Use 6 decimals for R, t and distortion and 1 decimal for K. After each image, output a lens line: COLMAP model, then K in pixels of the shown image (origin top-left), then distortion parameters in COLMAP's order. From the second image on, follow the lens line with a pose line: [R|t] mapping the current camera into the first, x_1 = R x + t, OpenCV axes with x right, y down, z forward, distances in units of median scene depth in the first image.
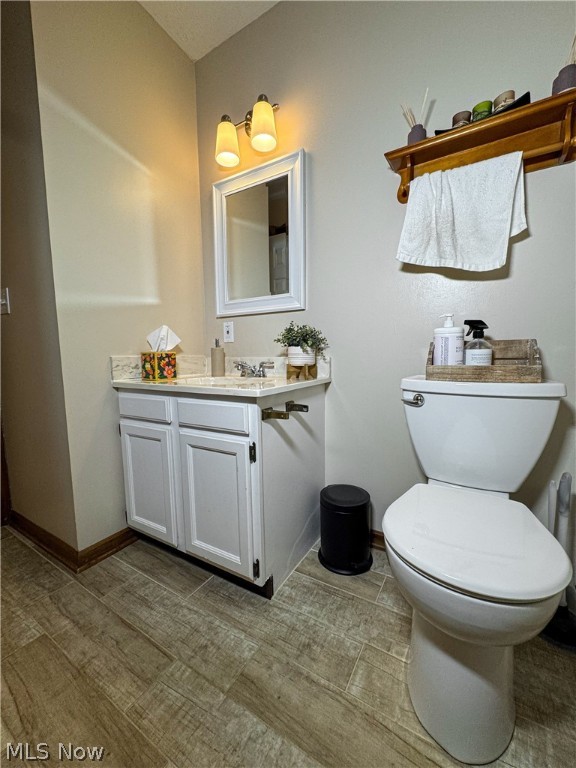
lens RADIAL K [[306.0, 0, 286.7], [0, 306.0, 383.6], [0, 0, 1]] dist [-0.005652, 0.001174]
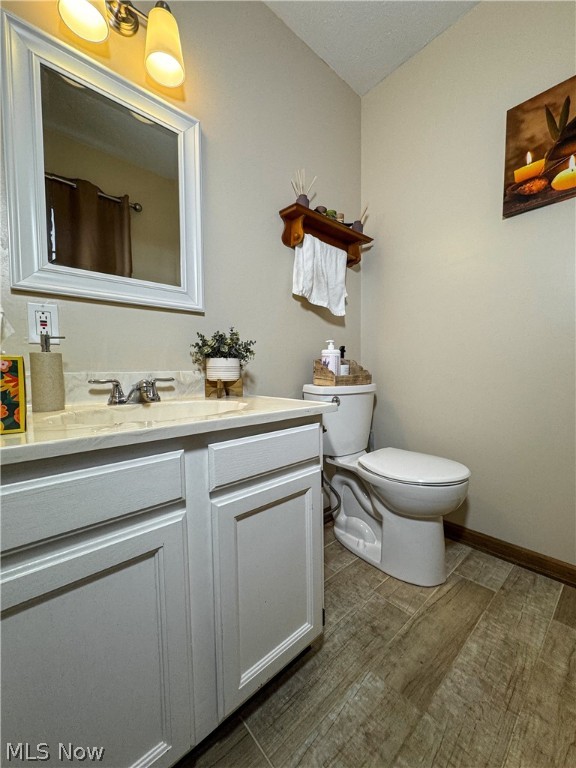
lens RADIAL K [[306.0, 0, 287.4], [0, 306.0, 385.6], [0, 0, 1]] dist [-0.005652, 0.001174]
pose [[0.298231, -0.039054, 0.953695, -0.984201], [0.099454, 0.994995, 0.009645, -0.053083], [-0.949298, 0.091972, 0.300622, 0.834457]]
